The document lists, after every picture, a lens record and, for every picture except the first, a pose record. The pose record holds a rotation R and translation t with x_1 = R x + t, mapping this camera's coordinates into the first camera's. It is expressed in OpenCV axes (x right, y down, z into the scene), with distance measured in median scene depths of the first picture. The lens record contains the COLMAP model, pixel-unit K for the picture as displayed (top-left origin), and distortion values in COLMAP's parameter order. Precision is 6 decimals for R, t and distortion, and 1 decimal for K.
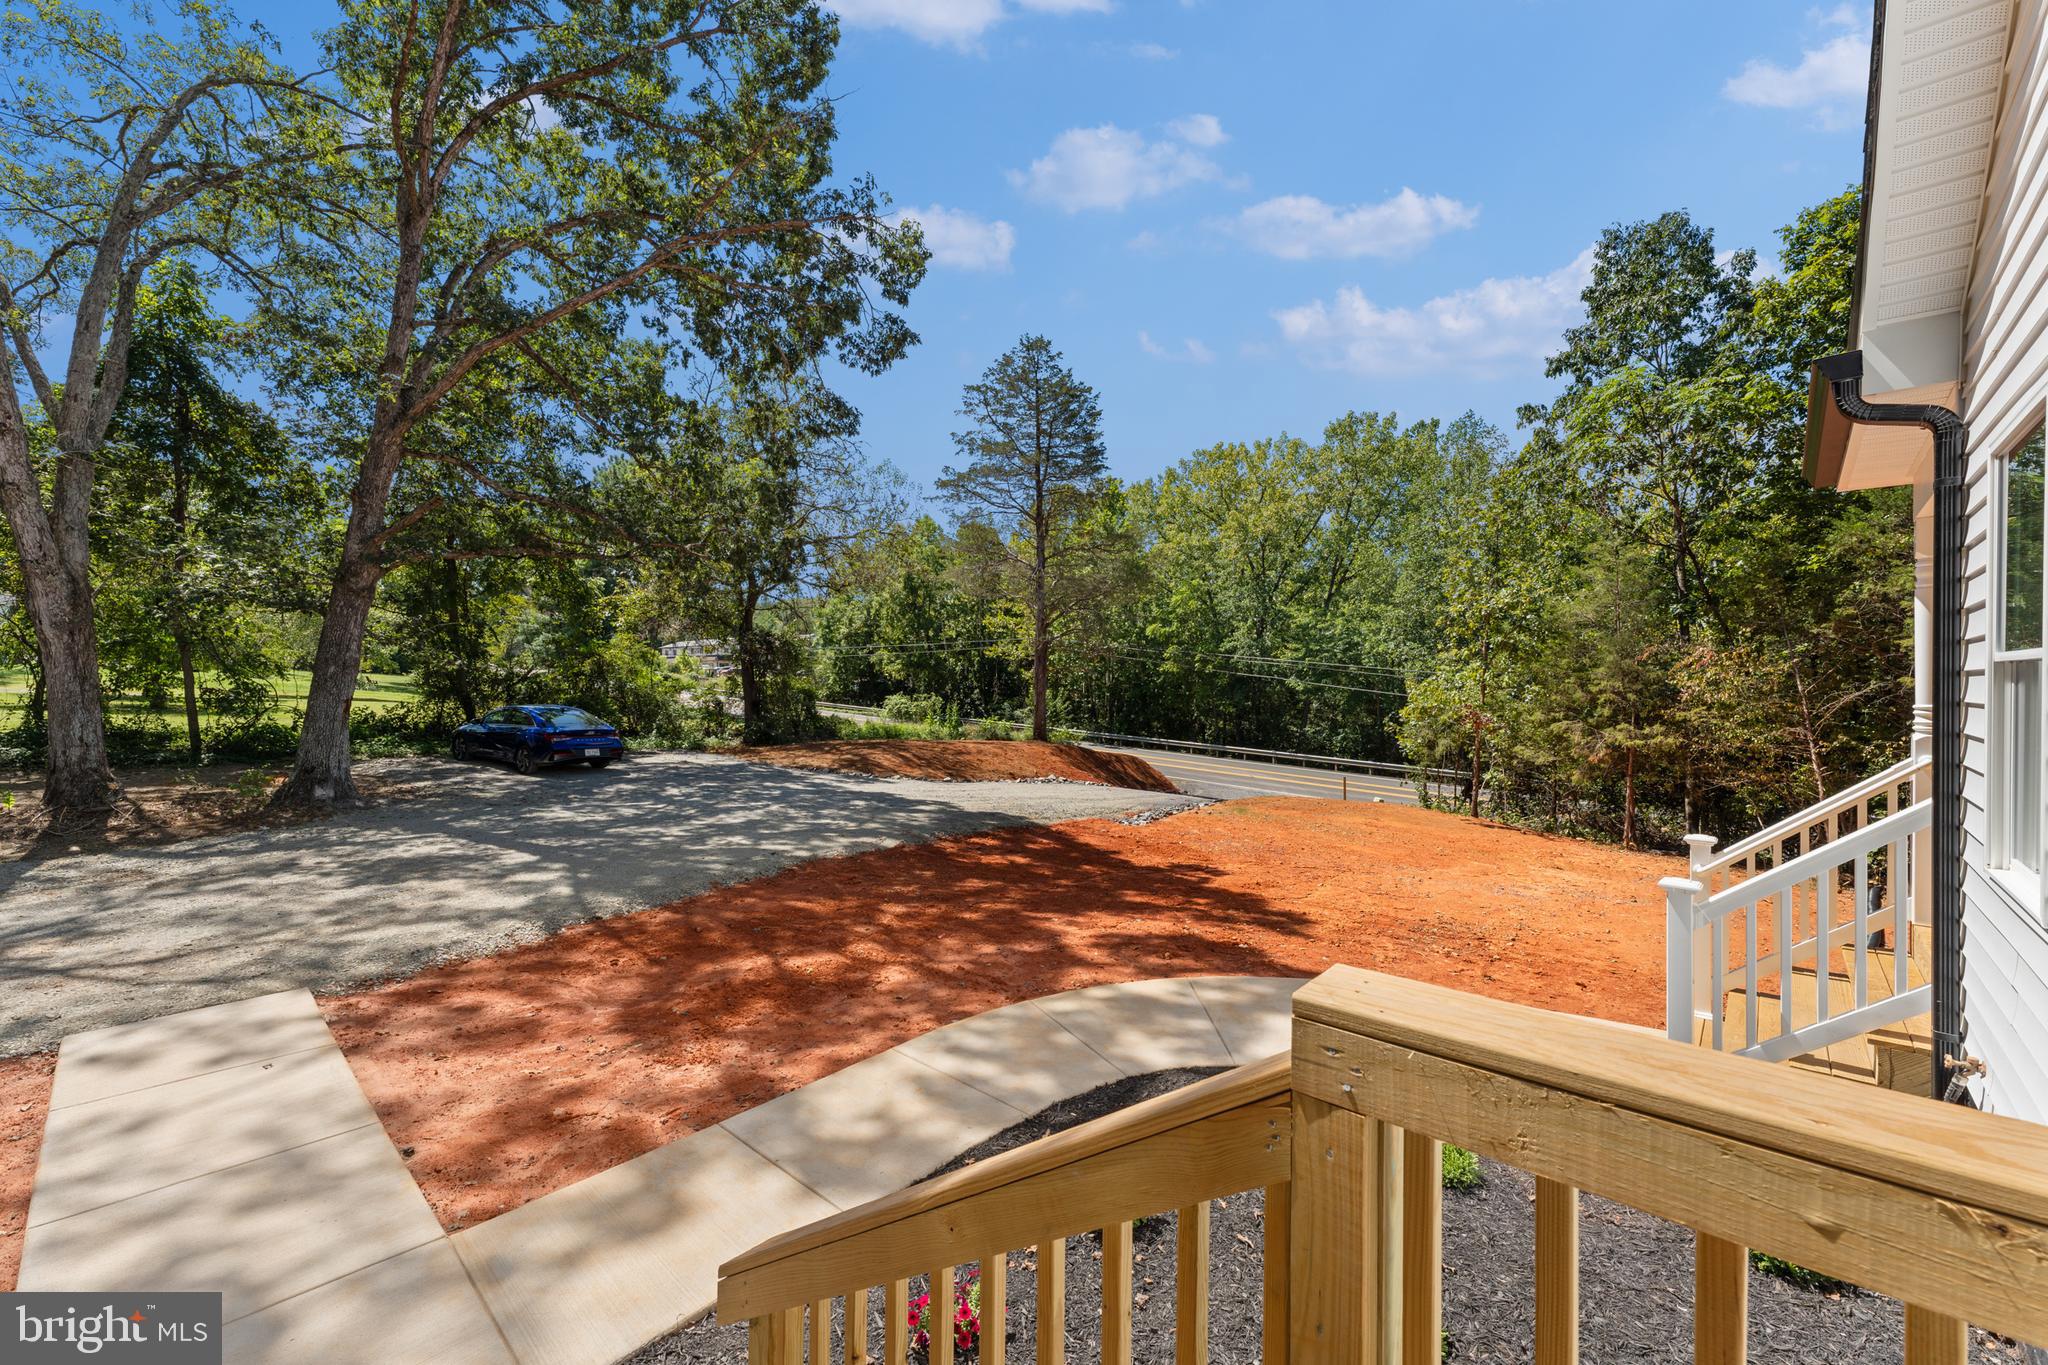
lens RADIAL K [[815.2, 0, 1022.2], [0, 815.2, 685.3], [0, 0, 1]] dist [-0.000236, -0.000059]
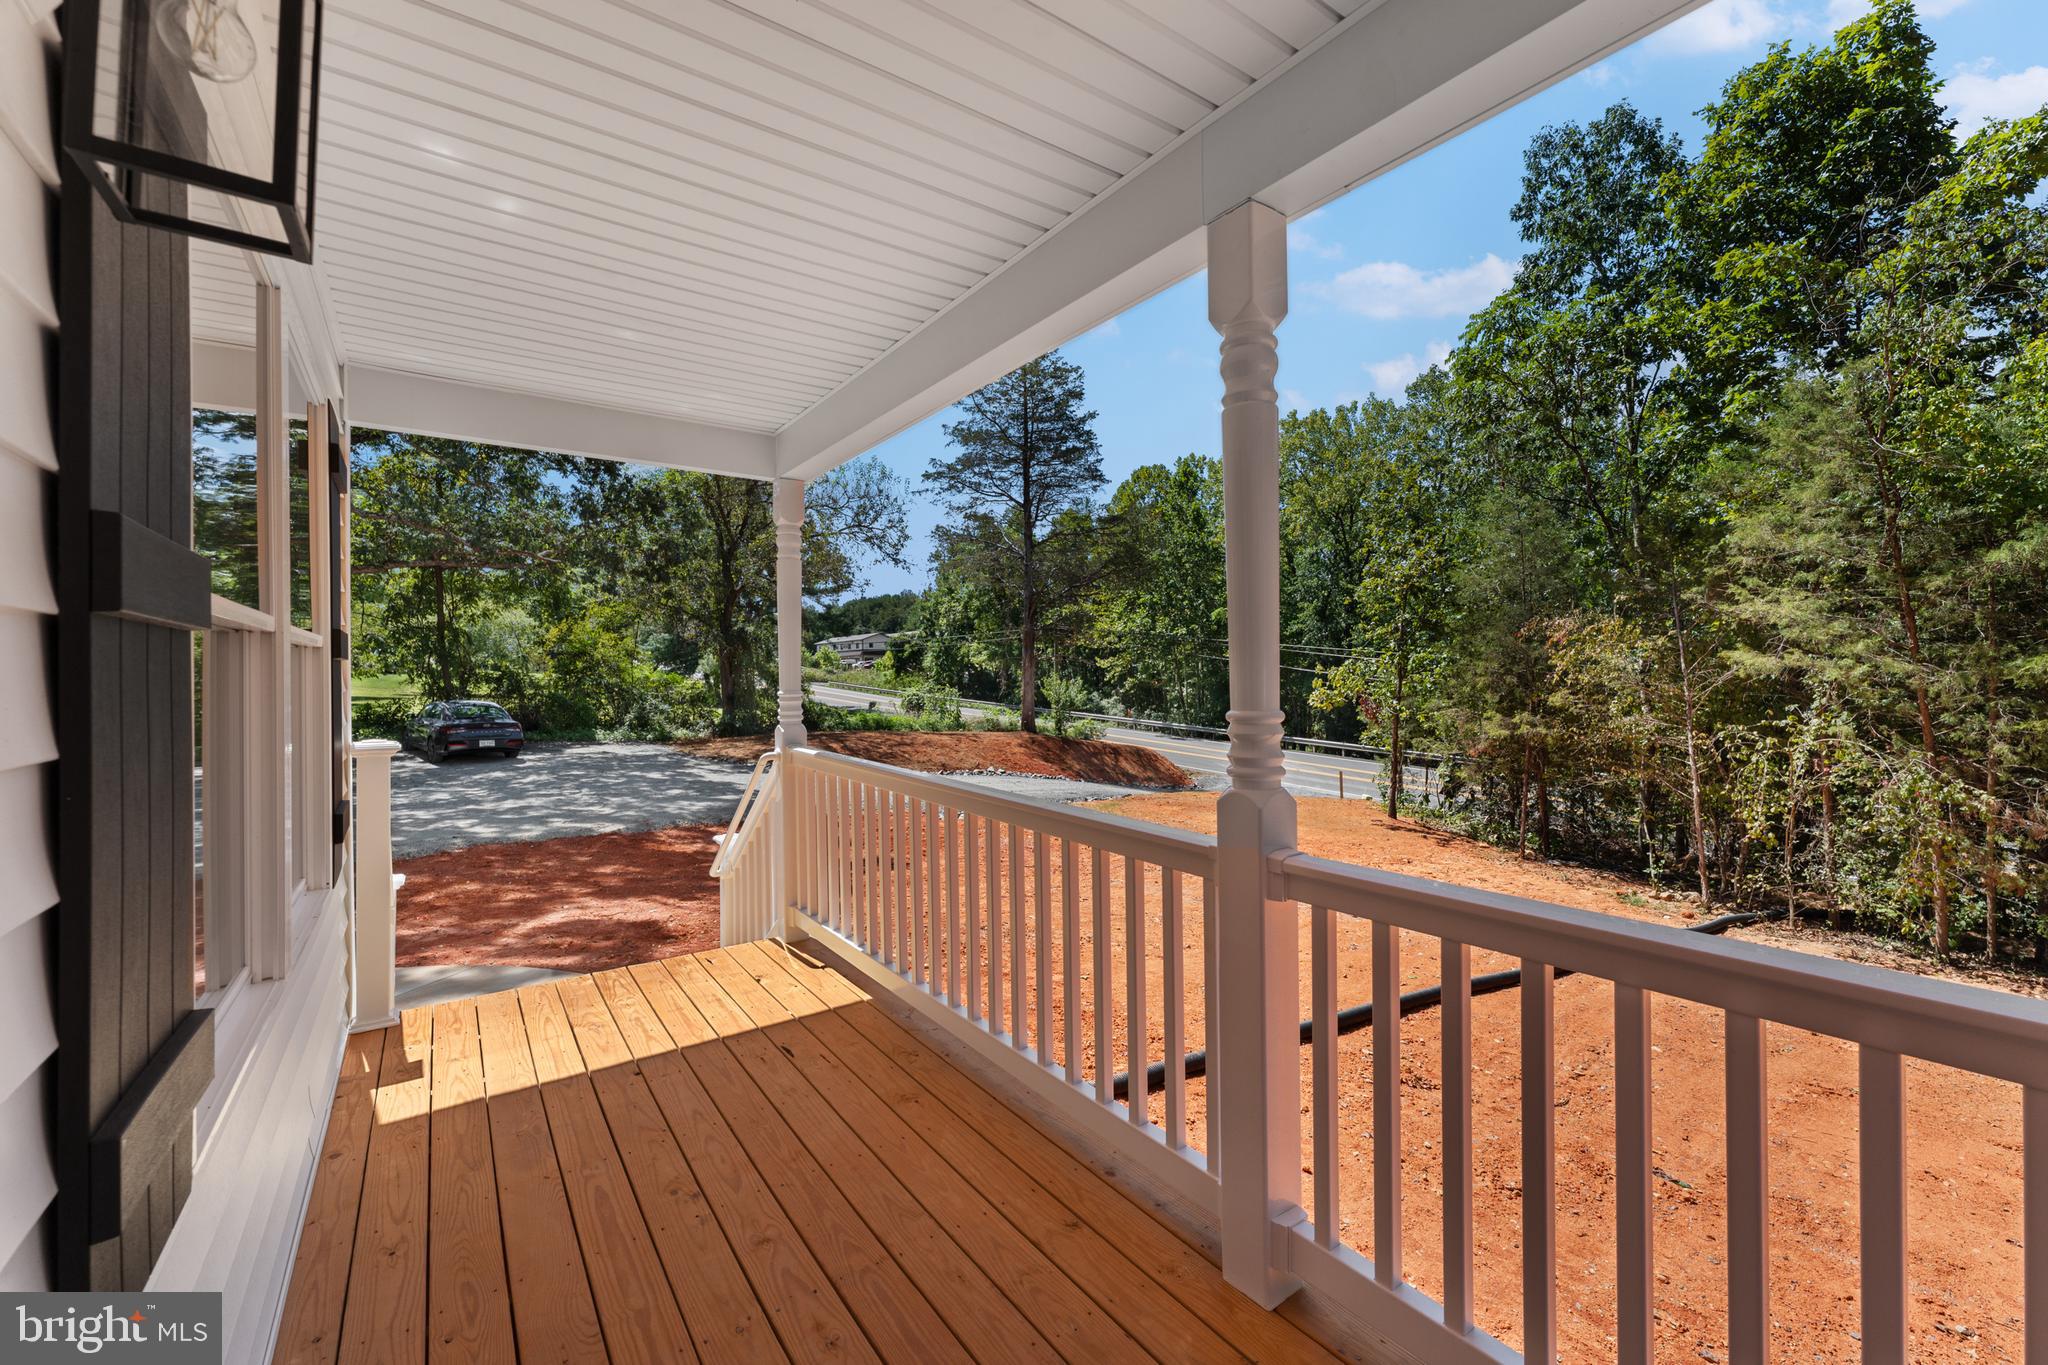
lens RADIAL K [[830.8, 0, 1025.8], [0, 830.8, 668.8], [0, 0, 1]] dist [-0.001972, -0.000451]
pose [[0.977736, -0.015494, -0.209264, 0.222181], [0.013903, 0.999862, -0.009070, 0.001587], [0.209376, 0.005958, 0.977817, 0.022188]]
